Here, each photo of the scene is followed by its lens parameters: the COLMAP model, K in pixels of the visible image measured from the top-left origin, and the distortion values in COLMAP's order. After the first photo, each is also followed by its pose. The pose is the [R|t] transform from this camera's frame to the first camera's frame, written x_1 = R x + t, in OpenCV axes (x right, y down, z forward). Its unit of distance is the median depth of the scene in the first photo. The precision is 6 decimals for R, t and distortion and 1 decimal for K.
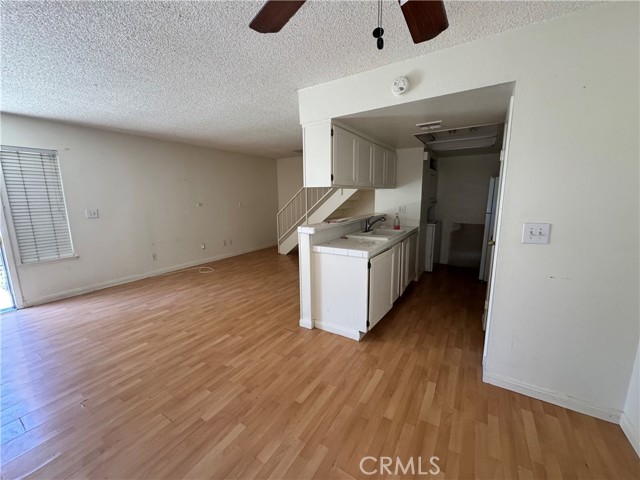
lens RADIAL K [[255.5, 0, 320.6], [0, 255.5, 239.4], [0, 0, 1]] dist [0.002742, 0.000116]
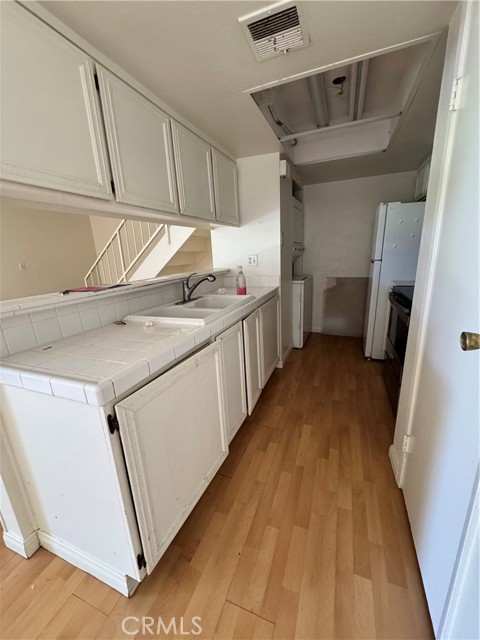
lens RADIAL K [[255.5, 0, 240.2], [0, 255.5, 320.5], [0, 0, 1]] dist [0.002742, 0.000116]
pose [[0.983736, -0.080459, 0.160595, 0.196776], [0.066801, 0.993815, 0.088712, -0.031036], [-0.166740, -0.076542, 0.983026, 0.420322]]
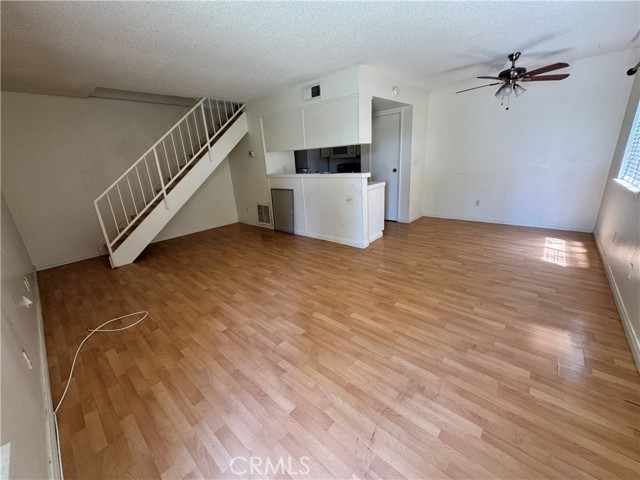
lens RADIAL K [[255.5, 0, 320.1], [0, 255.5, 238.6], [0, 0, 1]] dist [0.002742, 0.000116]
pose [[0.165546, -0.293814, 0.941418, -1.061355], [0.225986, 0.940491, 0.253785, -0.085064], [-0.959961, 0.170734, 0.222093, 0.697711]]
